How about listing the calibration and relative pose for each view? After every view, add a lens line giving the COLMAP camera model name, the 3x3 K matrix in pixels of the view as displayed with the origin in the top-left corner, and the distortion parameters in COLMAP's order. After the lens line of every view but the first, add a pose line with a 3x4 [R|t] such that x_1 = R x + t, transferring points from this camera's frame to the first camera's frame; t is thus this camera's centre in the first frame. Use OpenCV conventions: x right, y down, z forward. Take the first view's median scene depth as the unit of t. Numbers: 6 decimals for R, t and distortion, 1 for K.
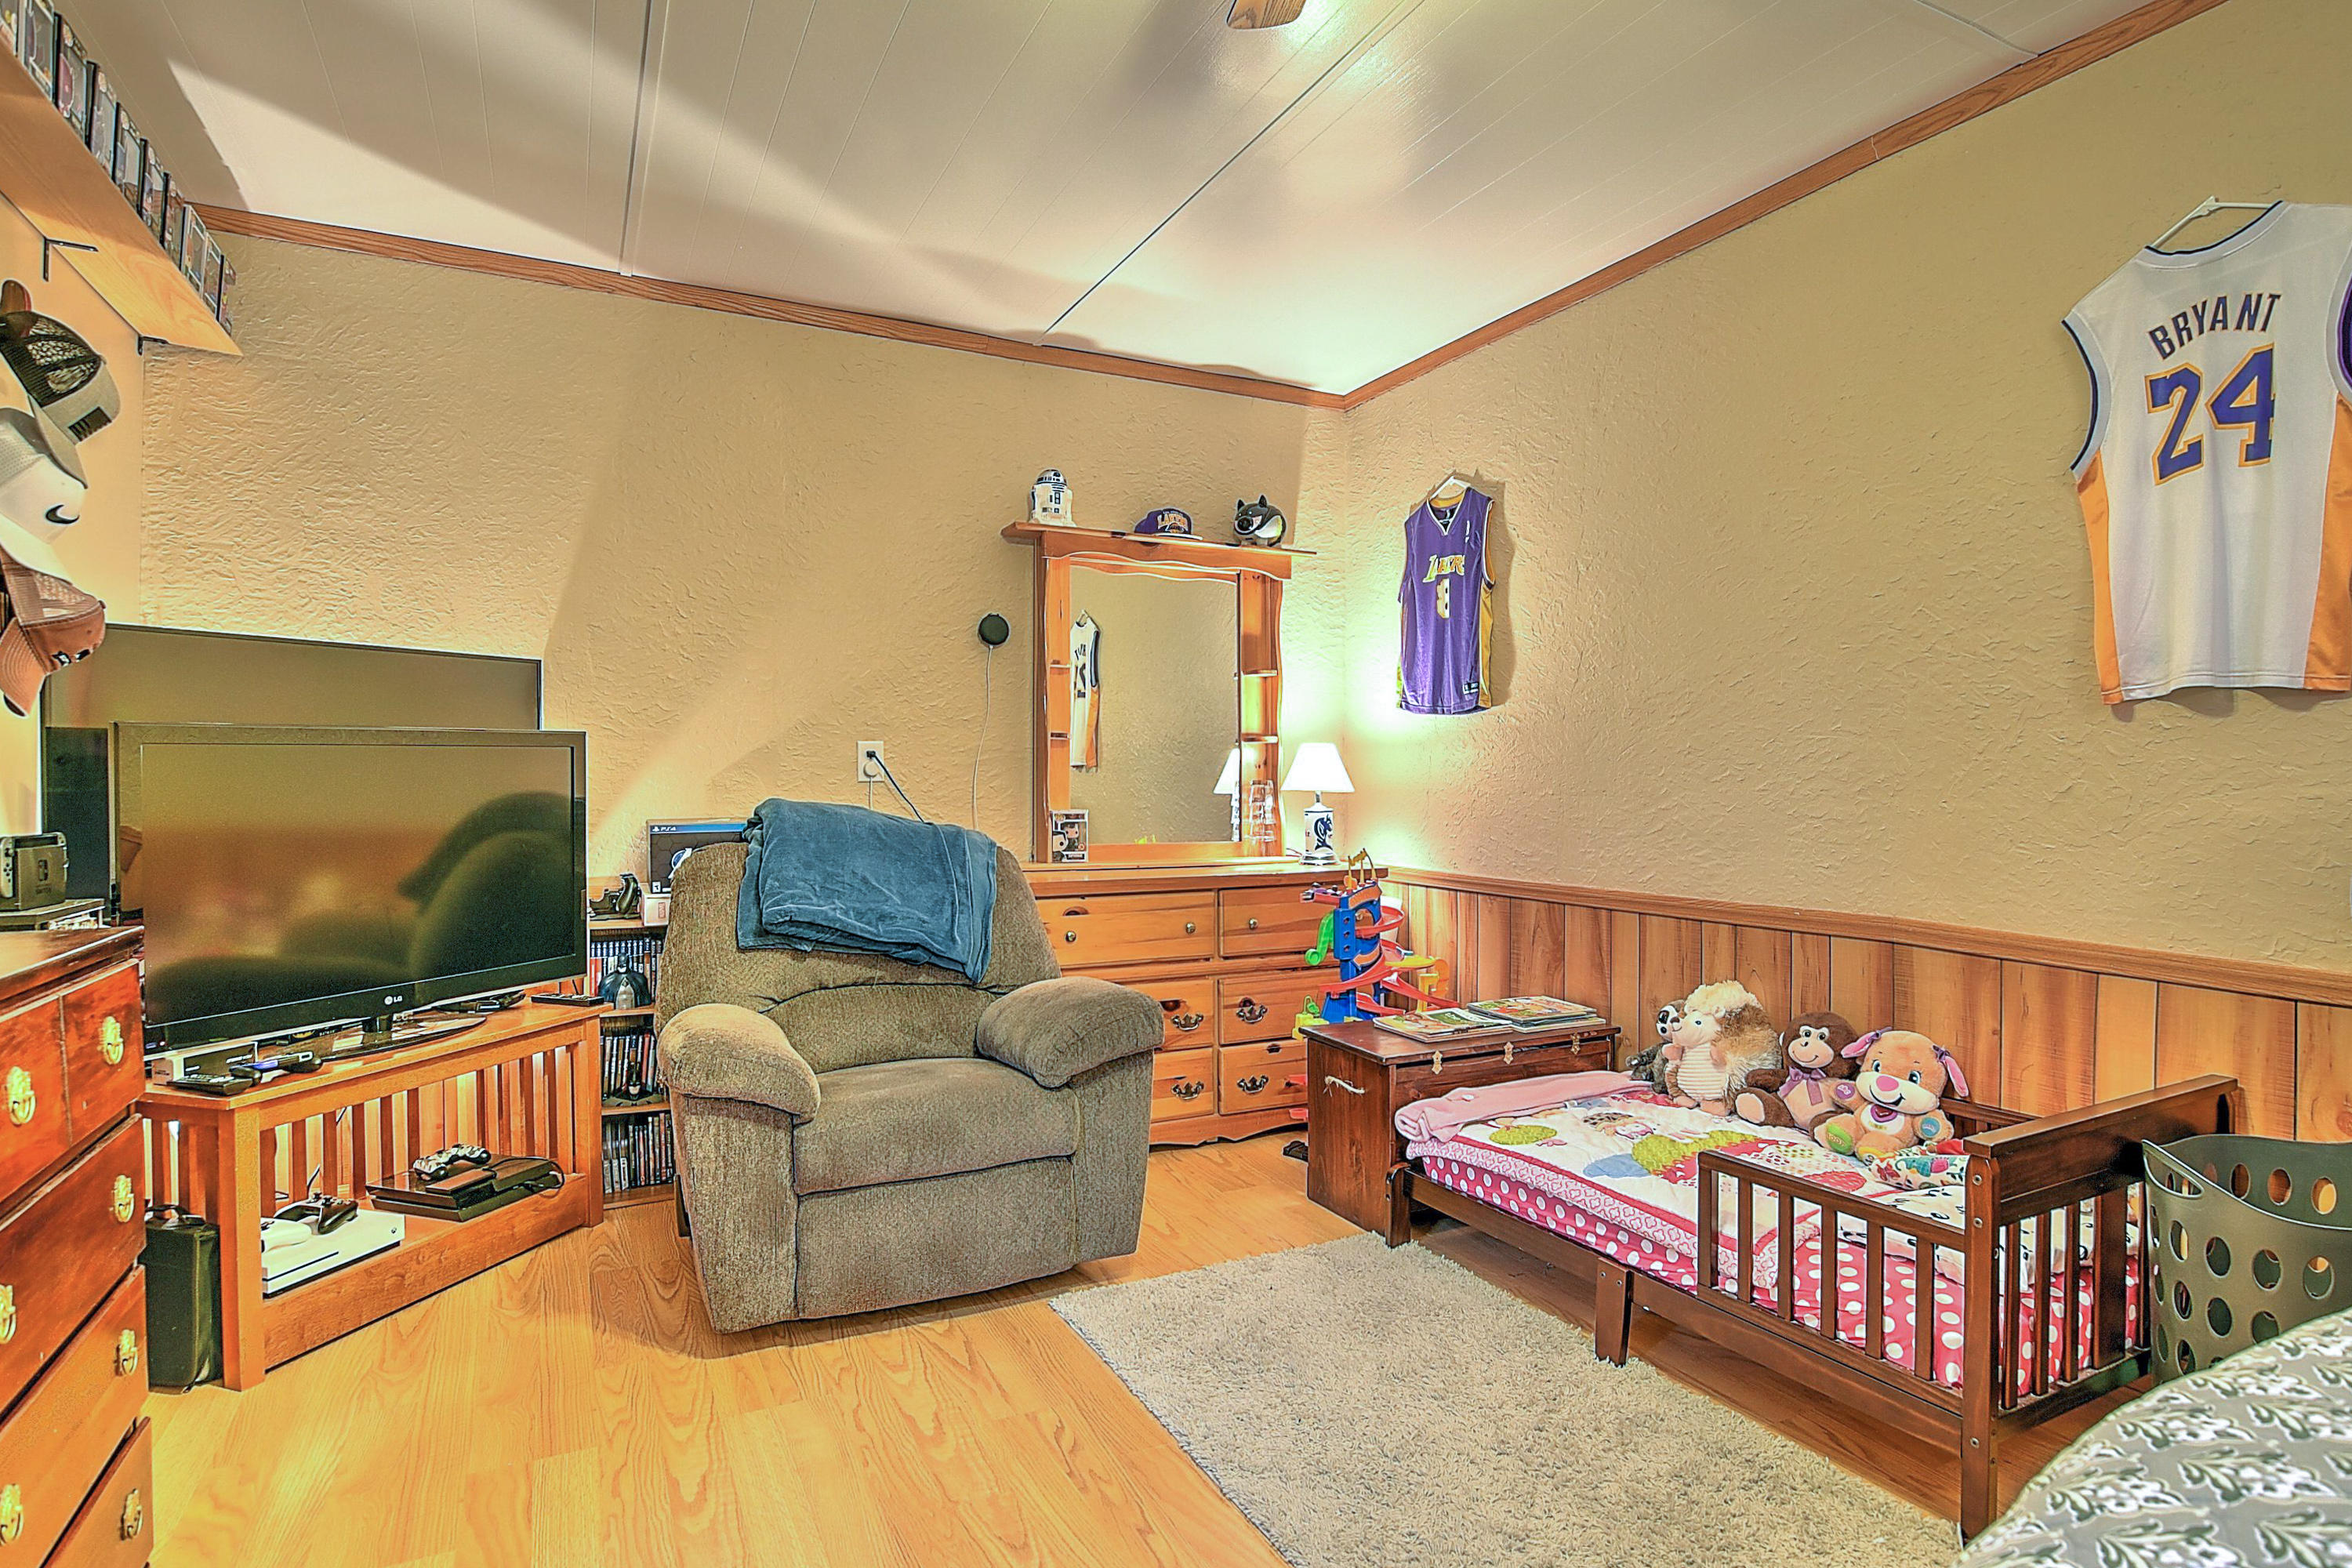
lens RADIAL K [[1233.9, 0, 1171.4], [0, 1233.9, 781.4], [0, 0, 1]] dist [-0.021761, 0.003456]
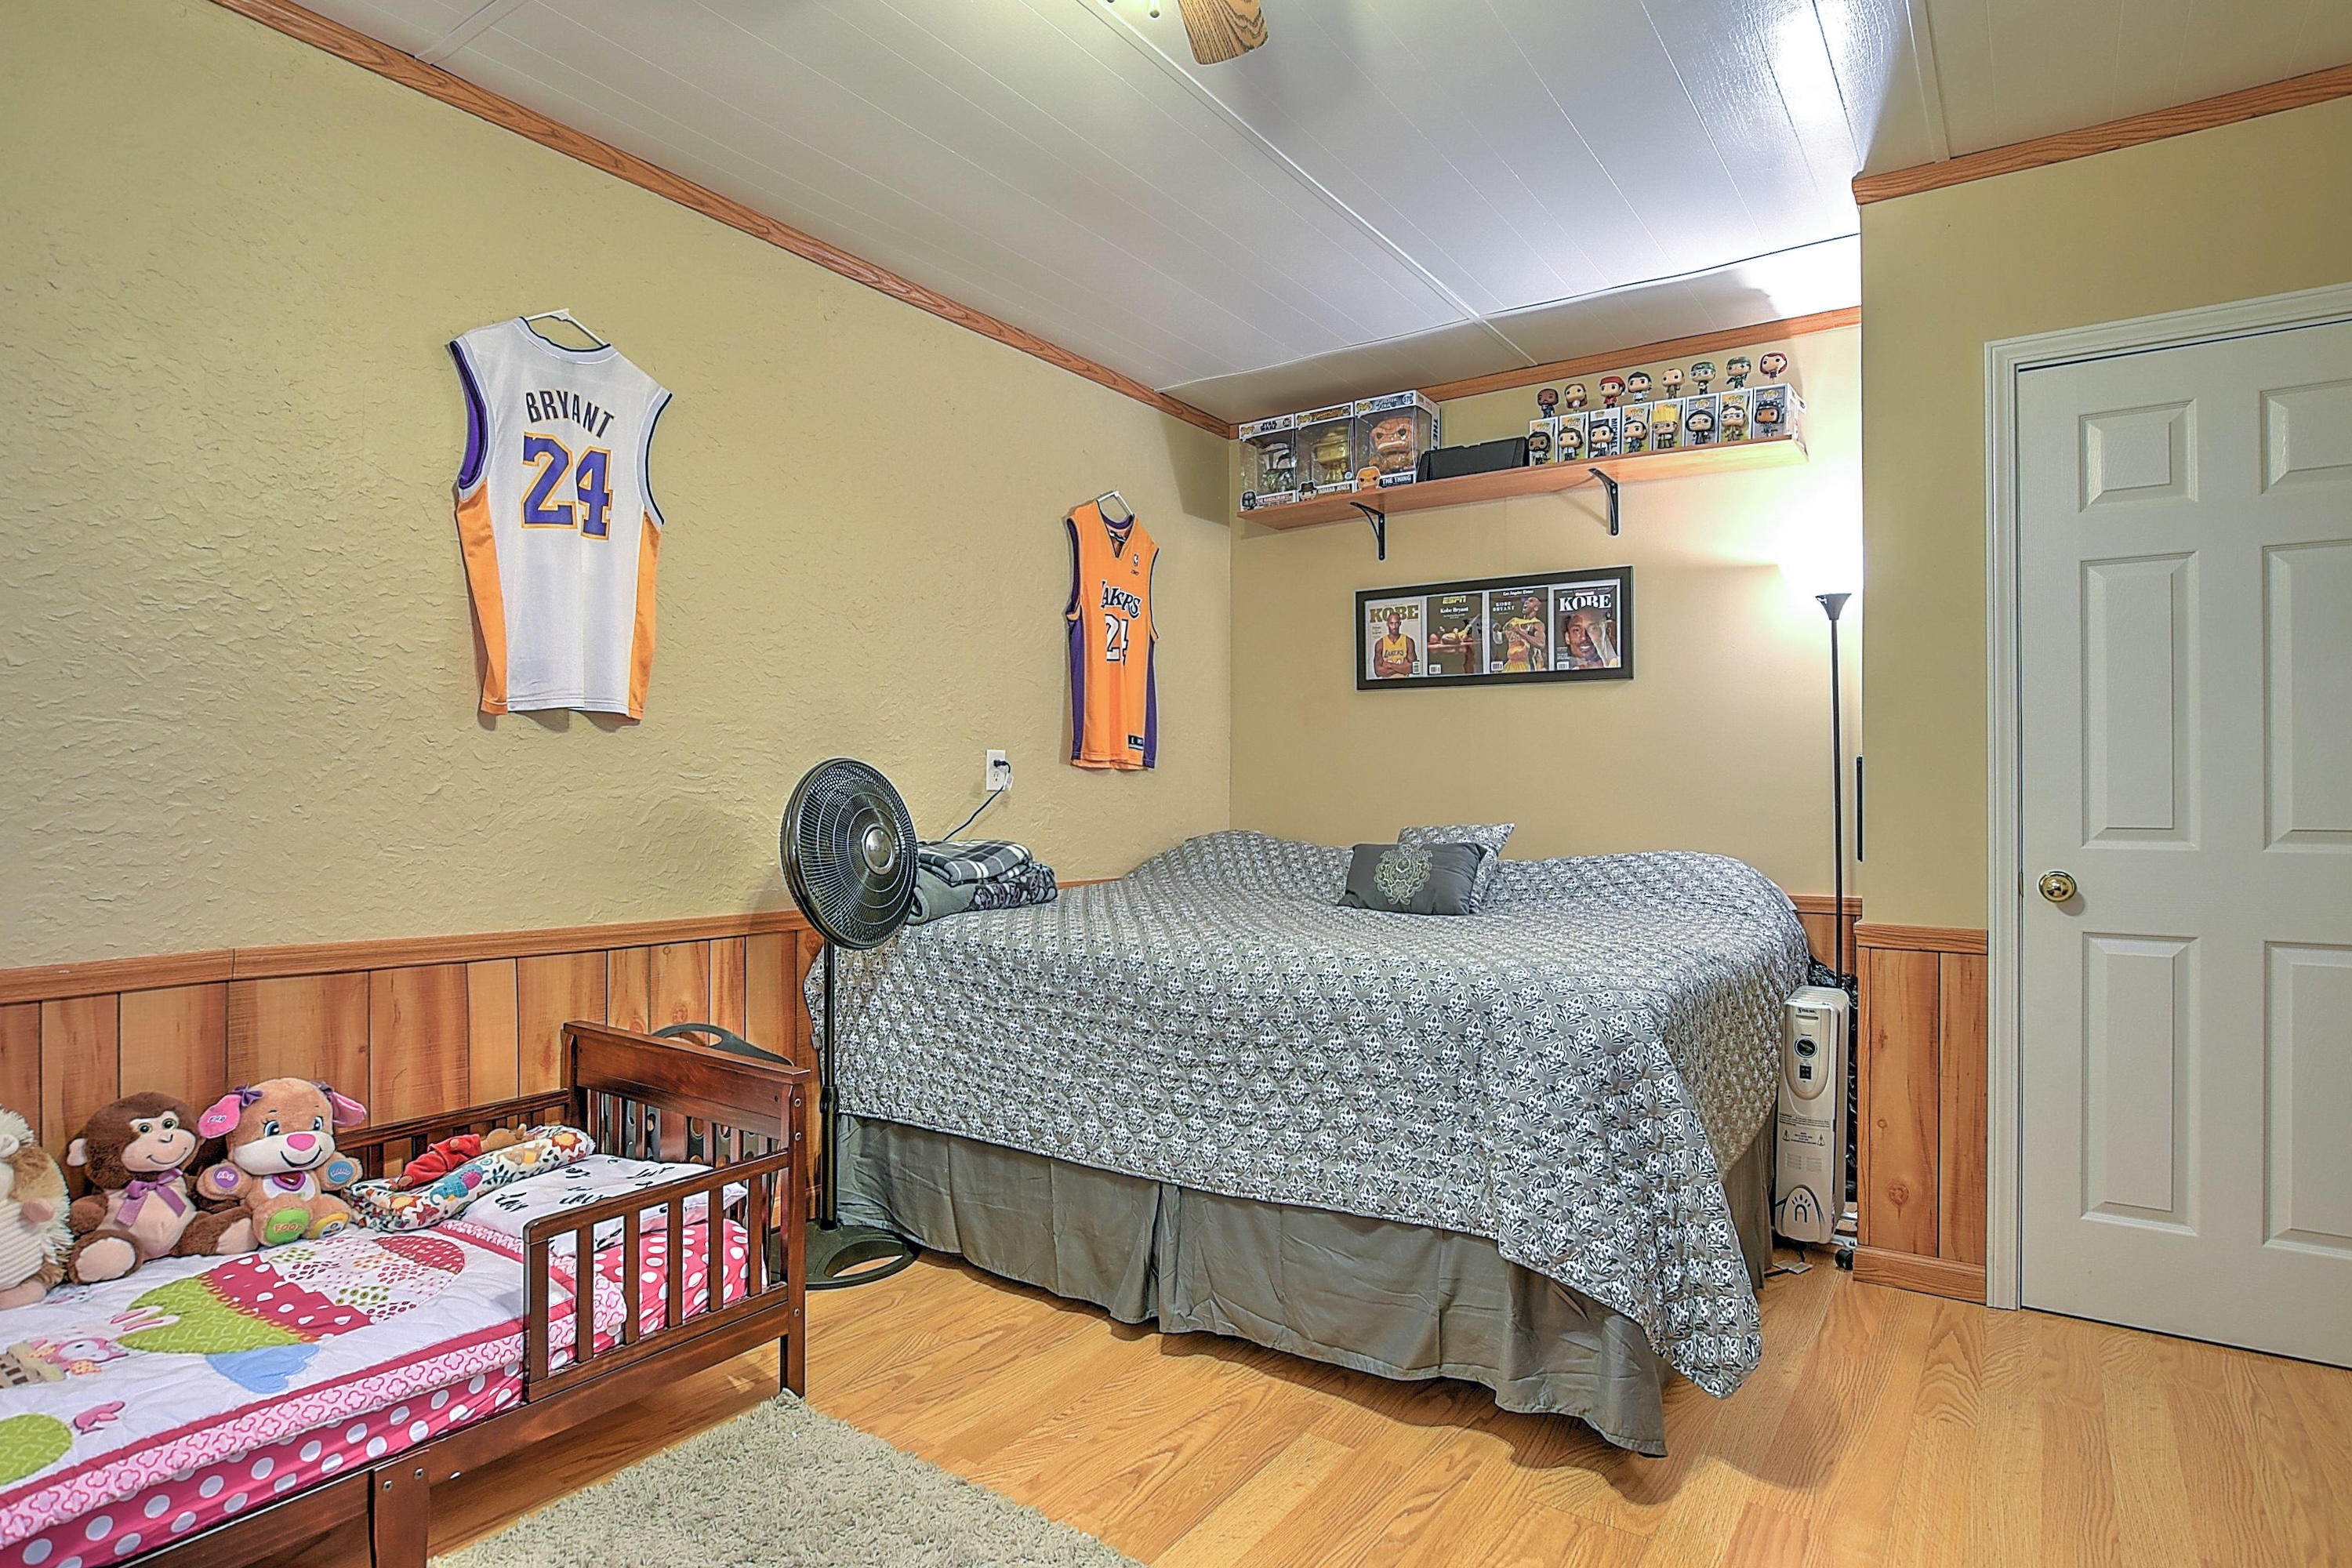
lens RADIAL K [[1233.9, 0, 1166.7], [0, 1233.9, 791.4], [0, 0, 1]] dist [-0.021761, 0.003456]
pose [[-0.469999, -0.003400, 0.882660, -0.485944], [-0.004137, 0.999990, 0.001649, 0.002412], [-0.882657, -0.002876, -0.470009, 0.967158]]
